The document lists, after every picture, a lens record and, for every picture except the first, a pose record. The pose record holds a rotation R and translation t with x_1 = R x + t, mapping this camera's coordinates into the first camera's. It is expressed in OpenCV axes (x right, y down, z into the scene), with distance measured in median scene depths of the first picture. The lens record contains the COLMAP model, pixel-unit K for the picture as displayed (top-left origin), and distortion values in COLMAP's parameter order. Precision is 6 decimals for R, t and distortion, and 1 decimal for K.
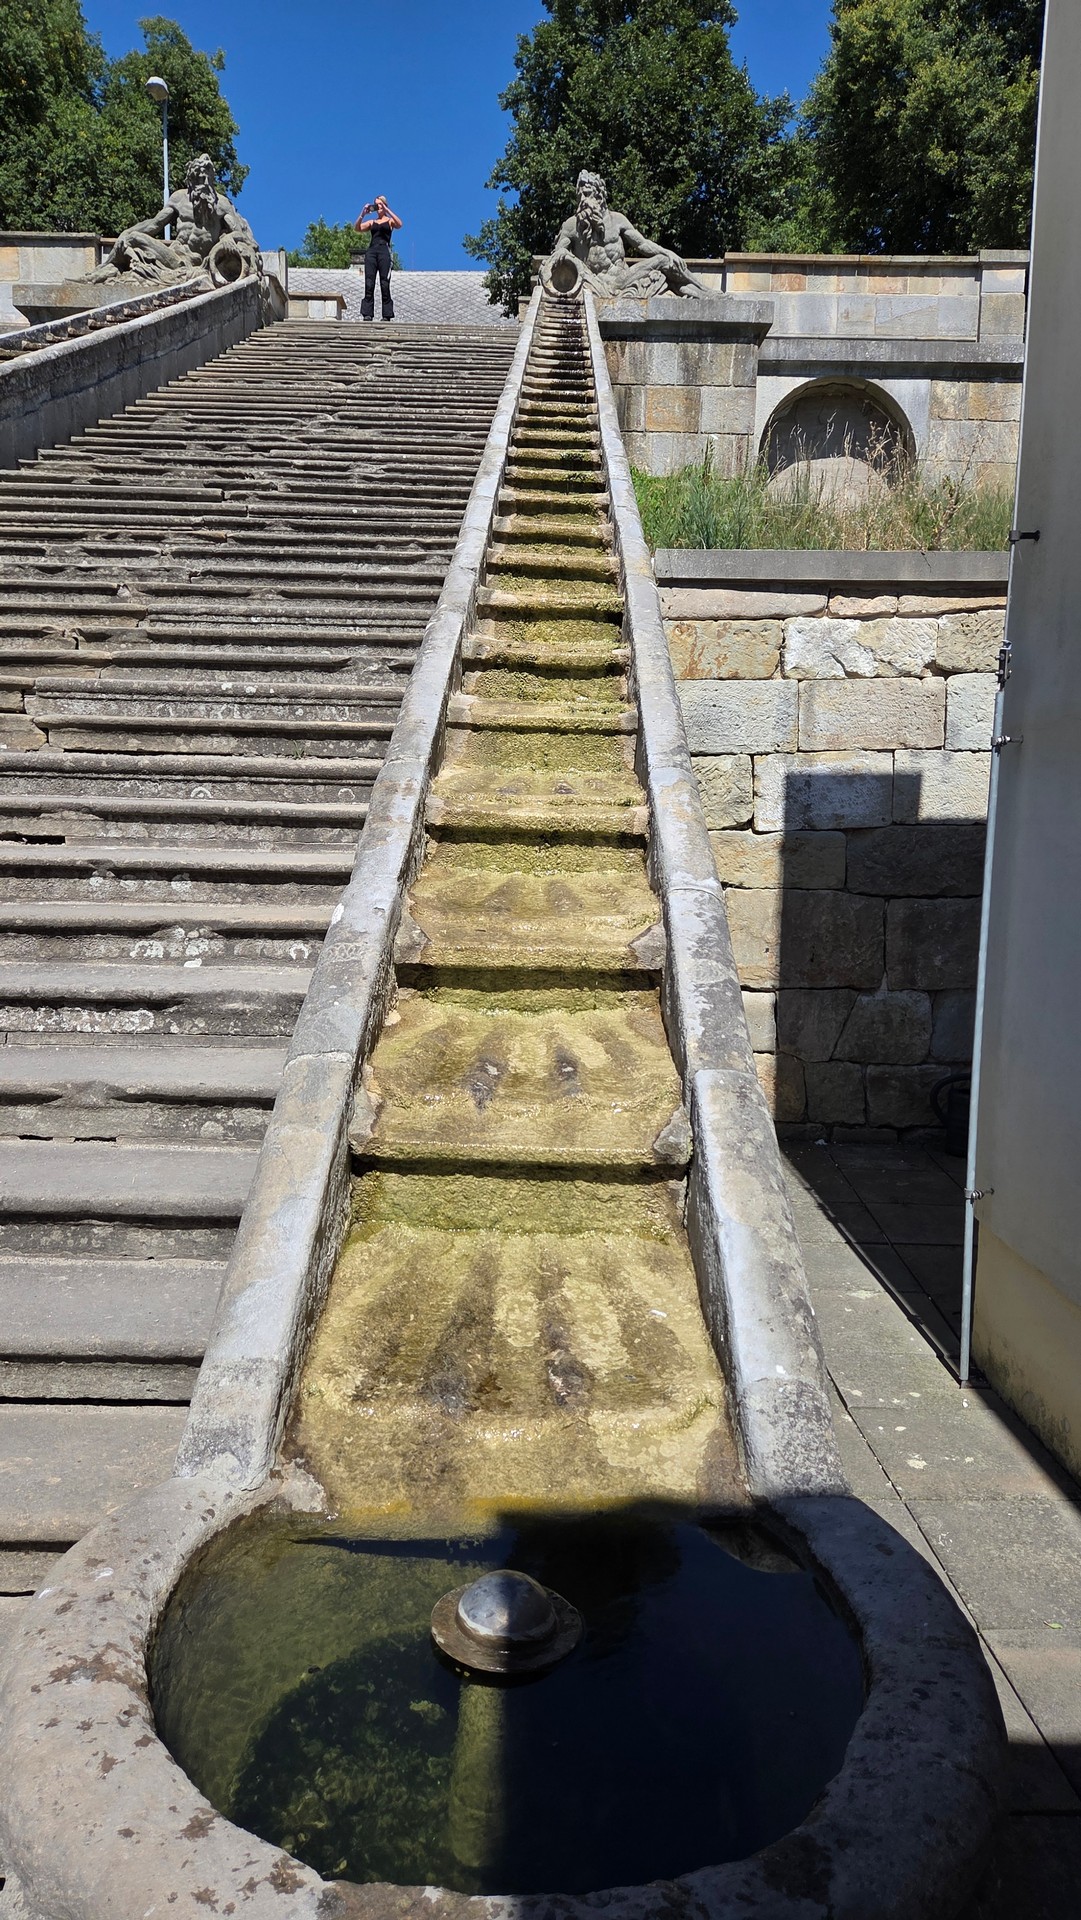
lens RADIAL K [[1311.8, 0, 543.6], [0, 1311.8, 964.2], [0, 0, 1]] dist [0.092811, -0.083286]
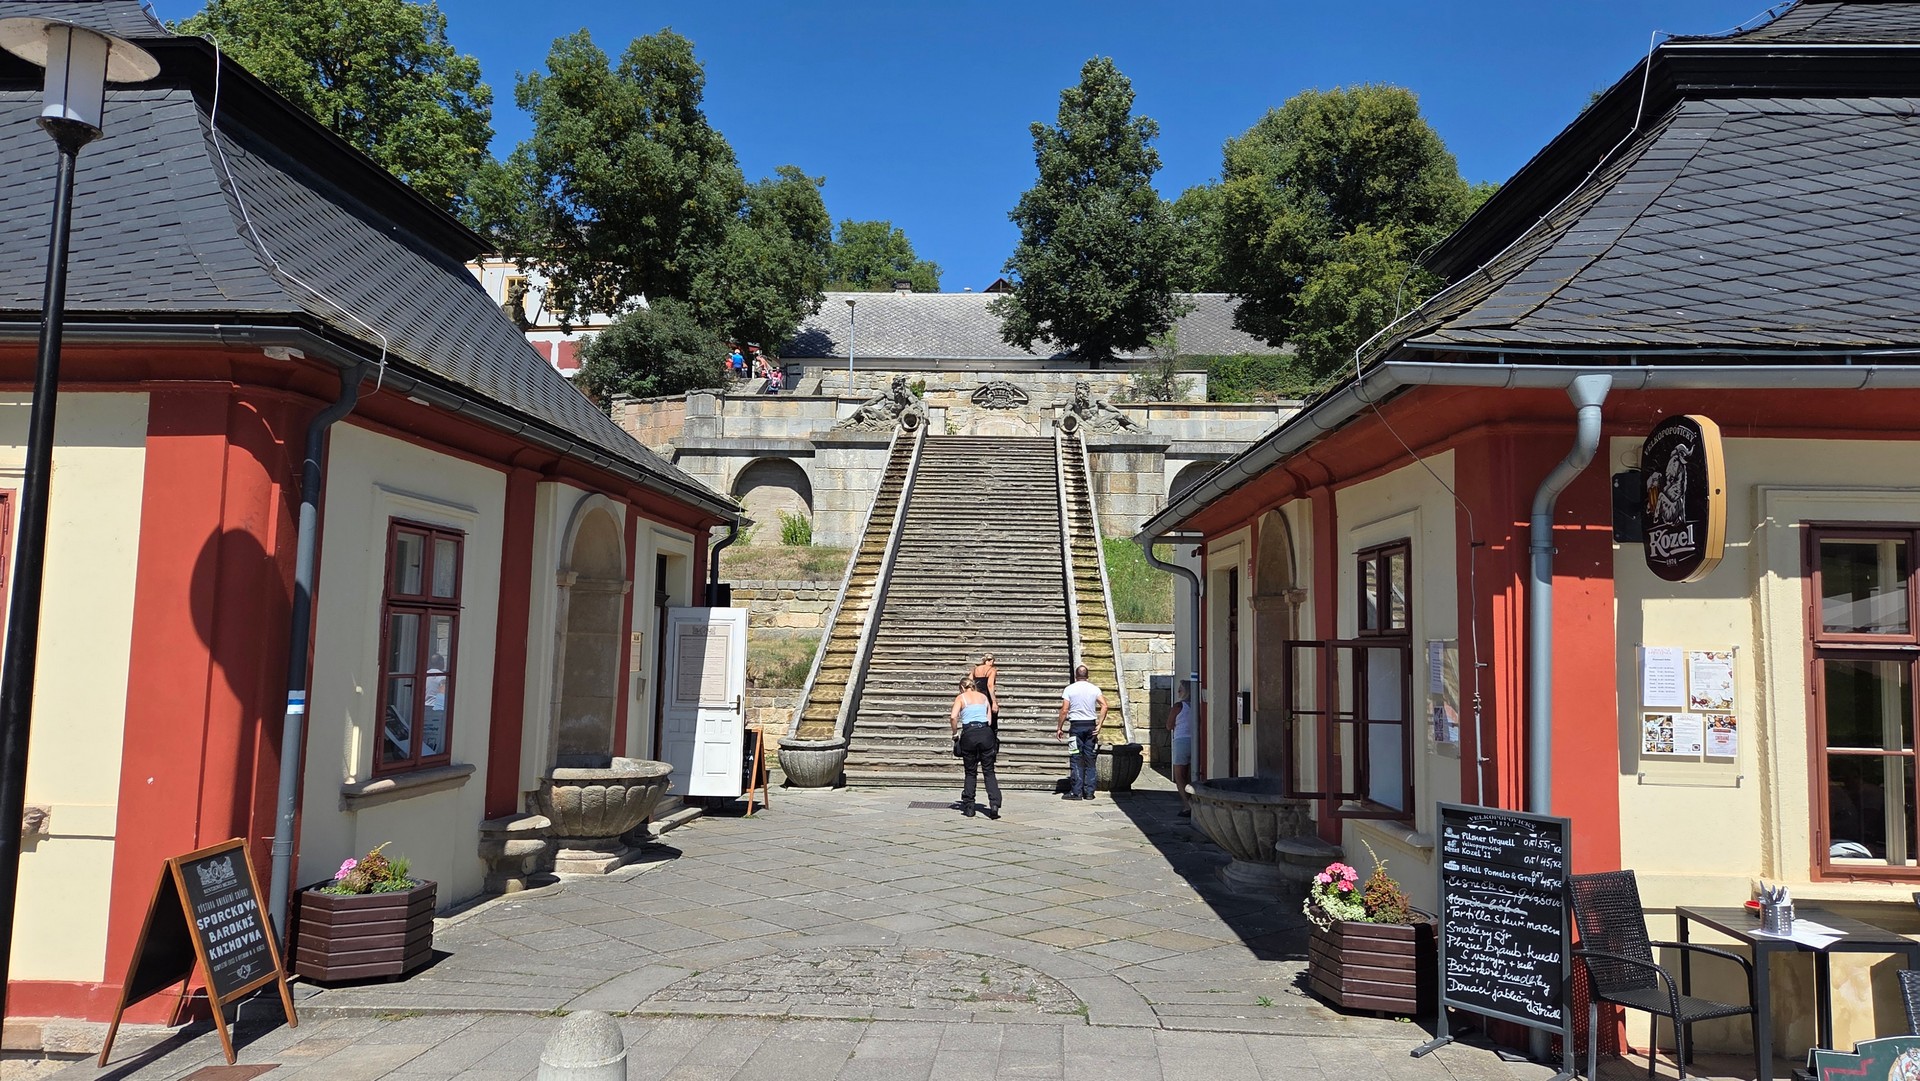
lens RADIAL K [[1290.3, 0, 965.8], [0, 1290.3, 528.9], [0, 0, 1]] dist [0.102531, -0.094948]
pose [[0.999366, -0.004773, -0.035280, -0.077320], [-0.003117, 0.975437, -0.220256, 0.093525], [0.035465, 0.220227, 0.974804, -0.949106]]
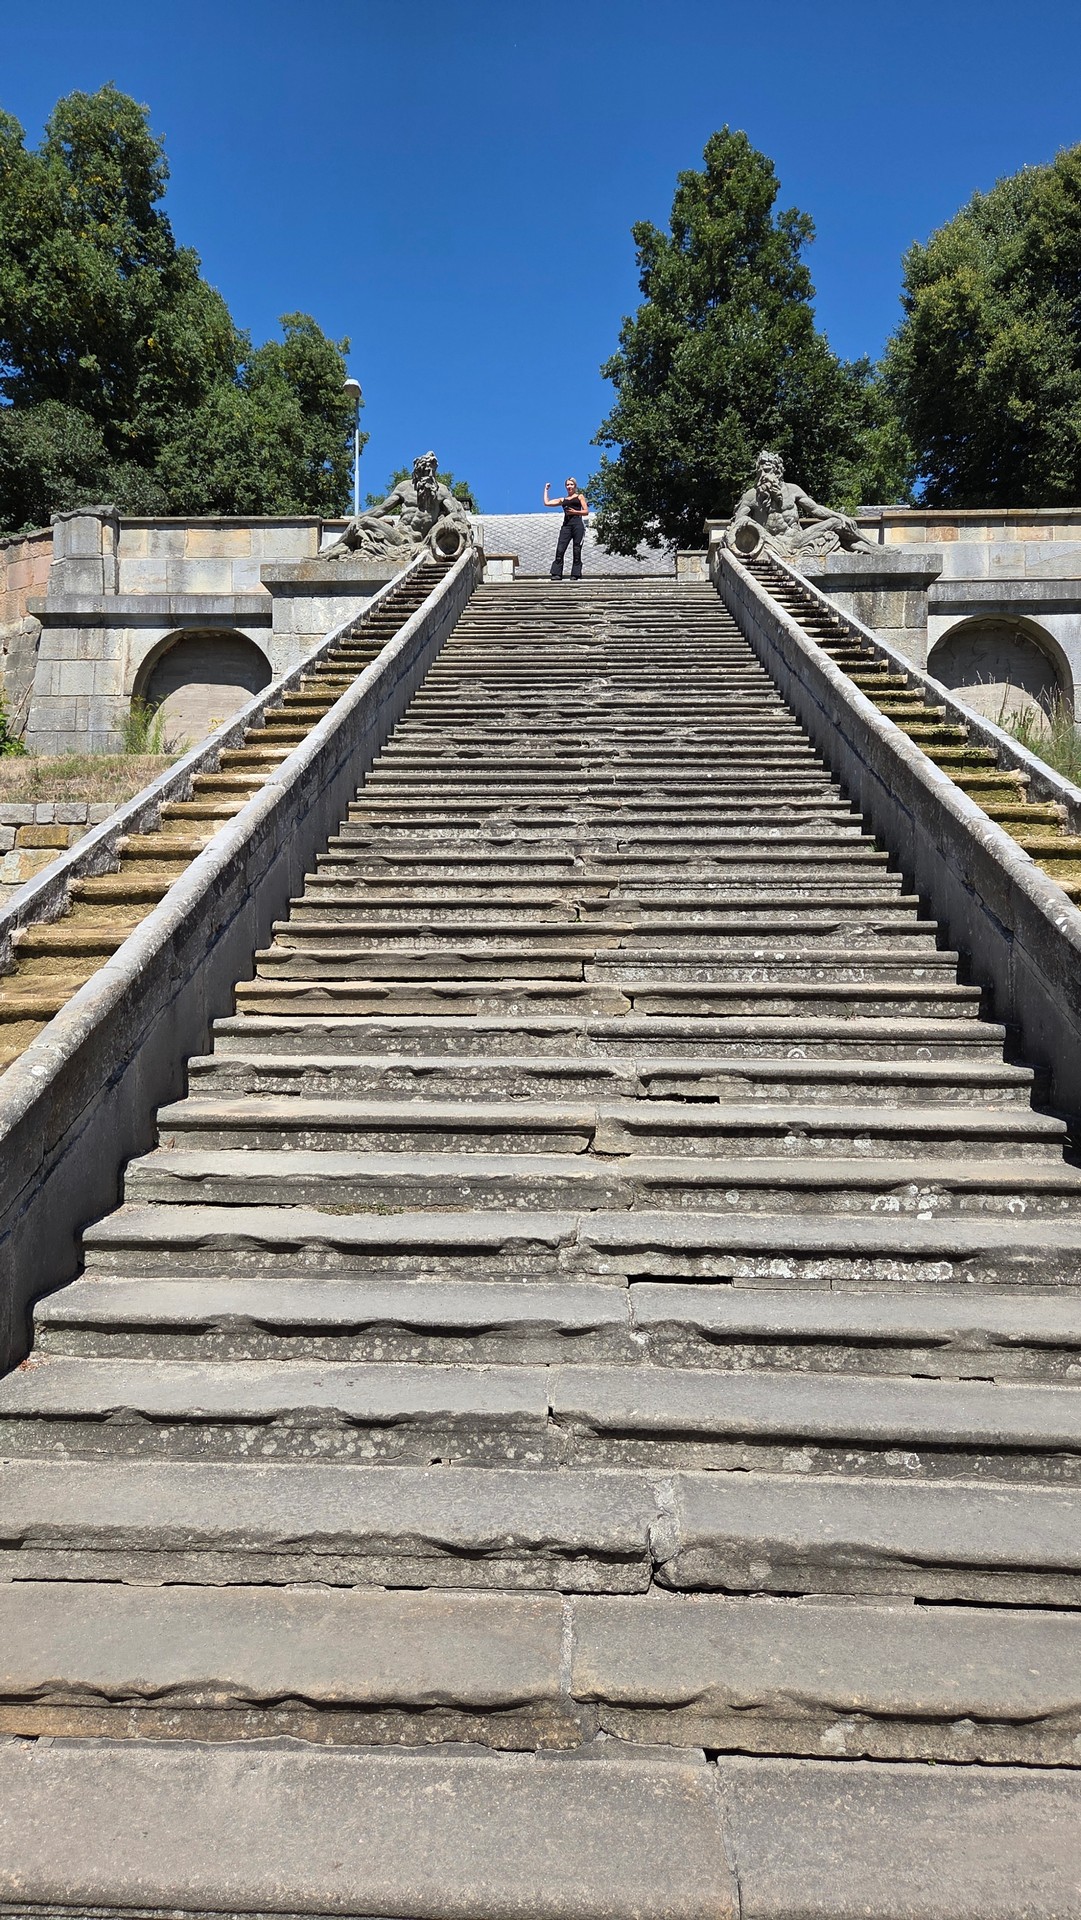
lens RADIAL K [[1308.6, 0, 526.8], [0, 1308.6, 956.8], [0, 0, 1]] dist [0.089731, -0.093703]
pose [[0.998719, -0.014923, -0.048354, -0.120823], [0.007768, 0.989415, -0.144909, -0.013184], [0.050005, 0.144347, 0.988263, -0.046293]]
